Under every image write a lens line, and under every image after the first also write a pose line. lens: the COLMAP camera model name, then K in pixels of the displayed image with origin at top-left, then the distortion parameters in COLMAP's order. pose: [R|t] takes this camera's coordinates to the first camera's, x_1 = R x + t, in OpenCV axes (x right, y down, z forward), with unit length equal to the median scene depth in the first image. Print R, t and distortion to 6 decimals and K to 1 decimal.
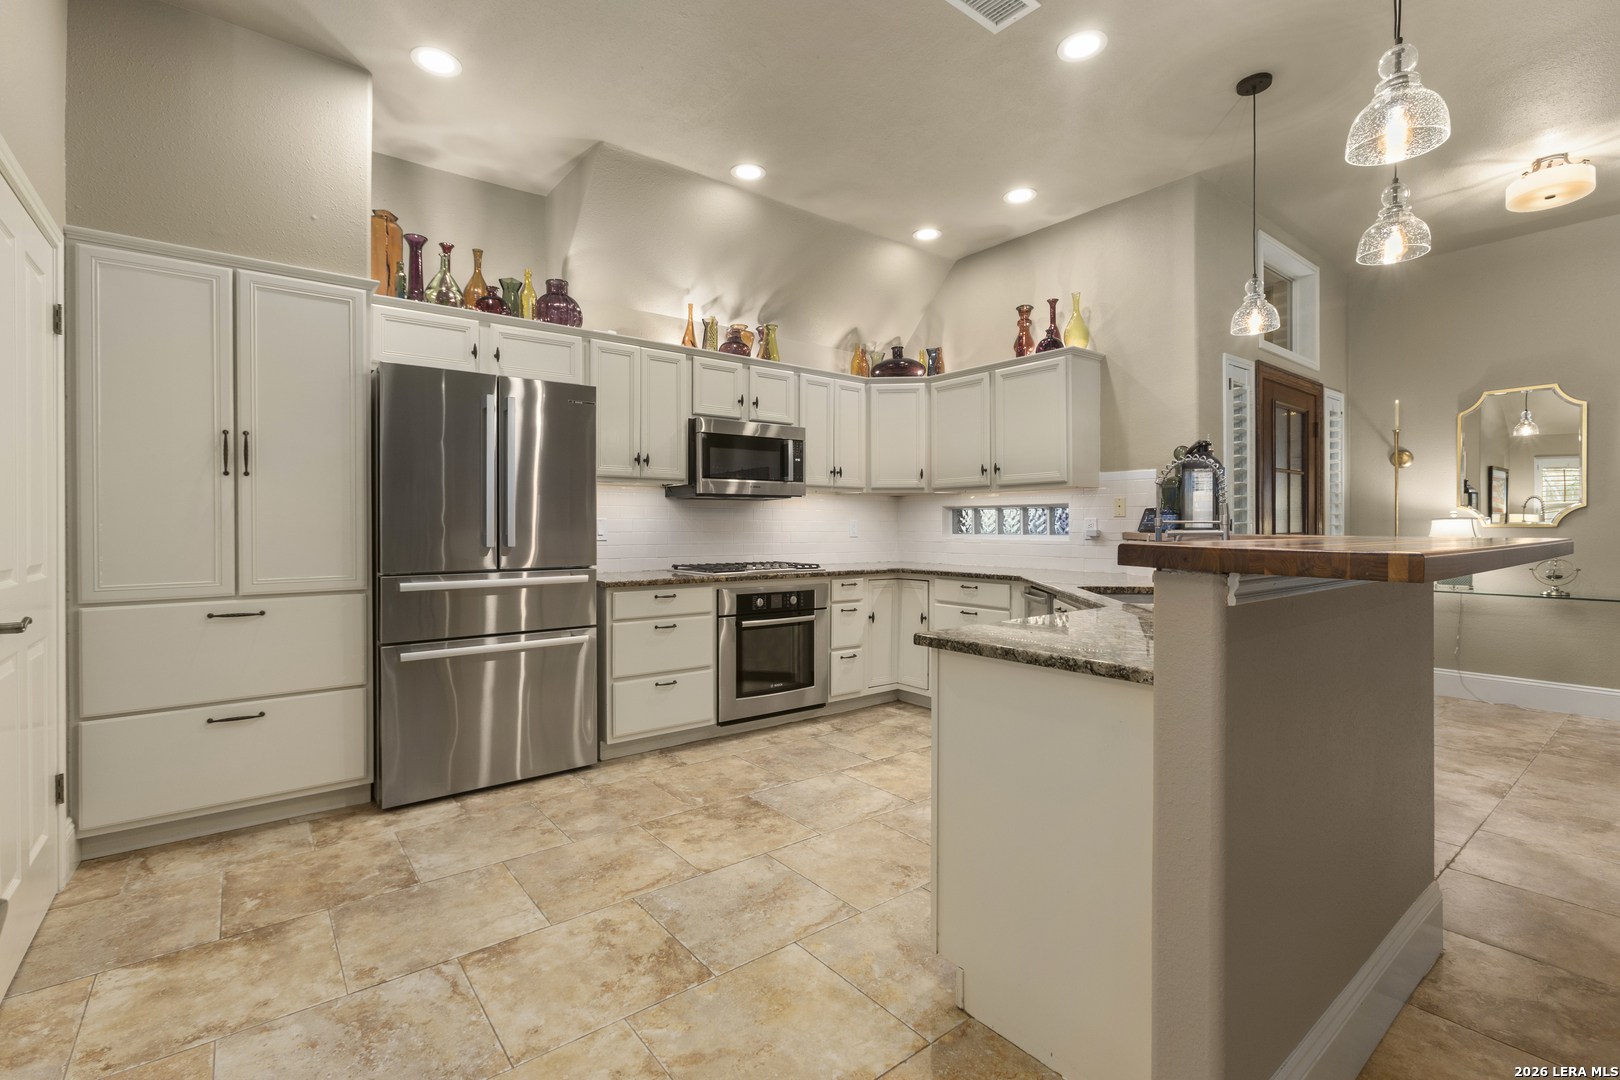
lens RADIAL K [[722.9, 0, 809.3], [0, 722.9, 525.6], [0, 0, 1]] dist [-0.004035, 0.000994]
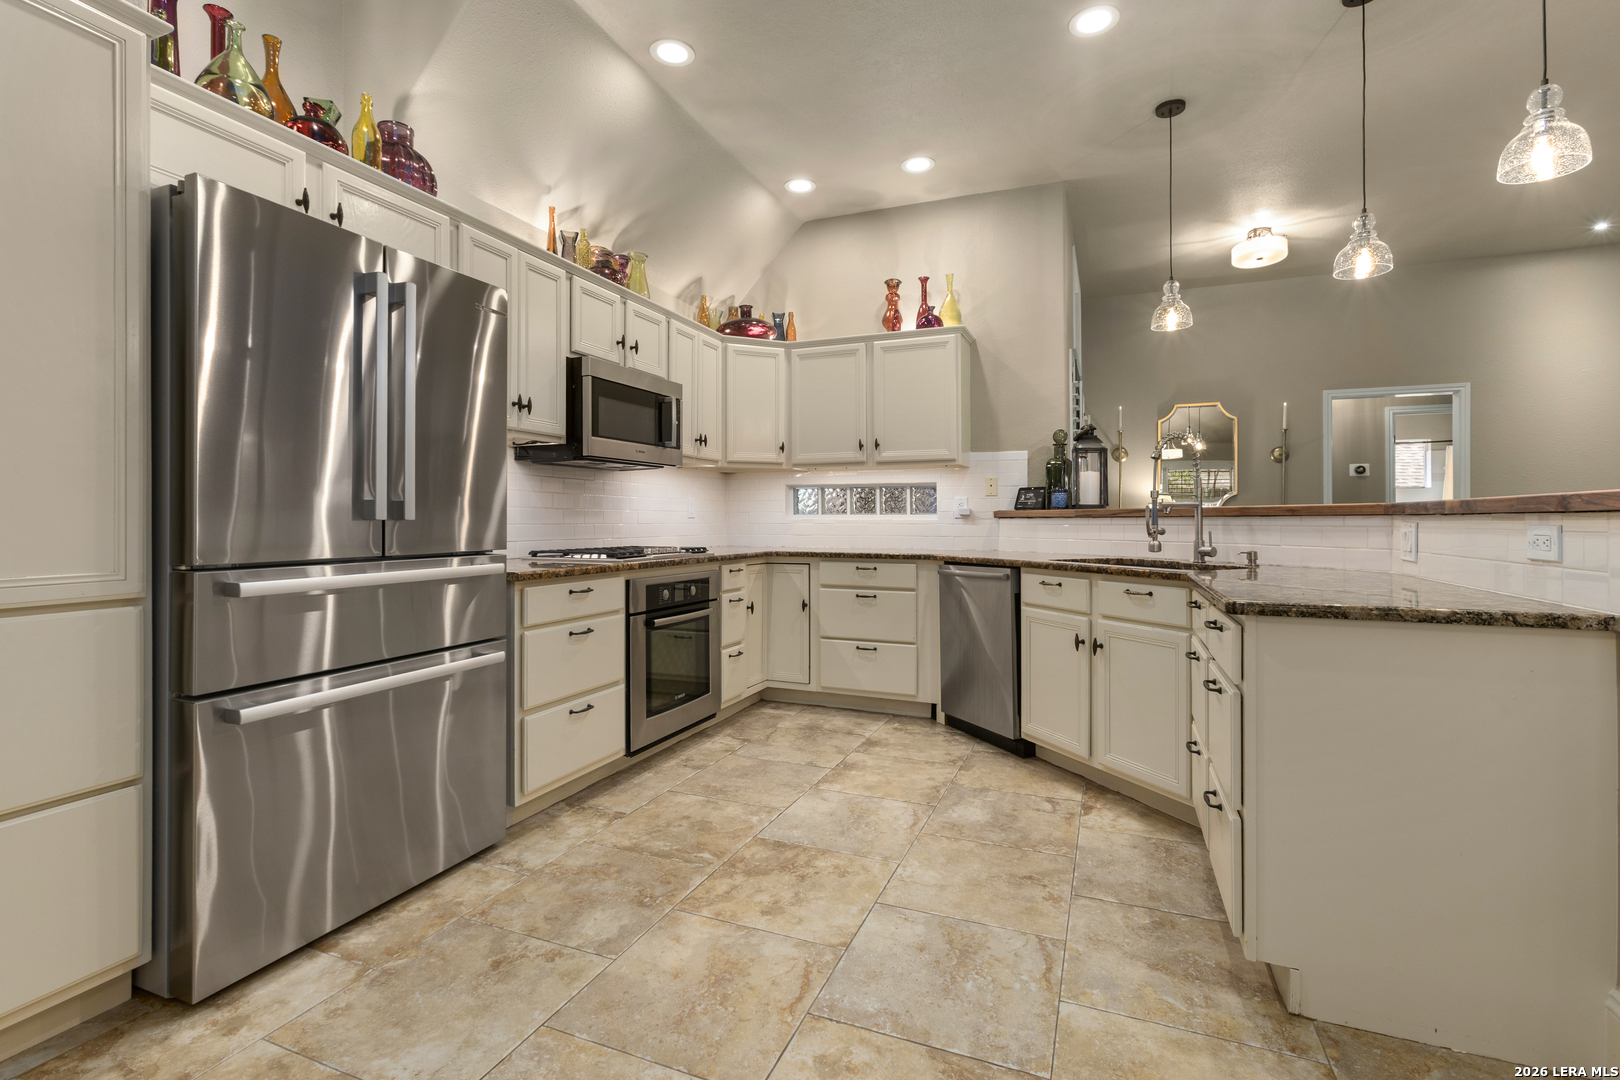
lens RADIAL K [[740.2, 0, 804.7], [0, 740.2, 512.4], [0, 0, 1]] dist [0.001267, 0.001292]
pose [[0.871913, 0.005065, 0.489635, -0.362691], [-0.001310, 0.999967, -0.008011, 0.022841], [-0.489659, 0.006344, 0.871891, 0.225688]]
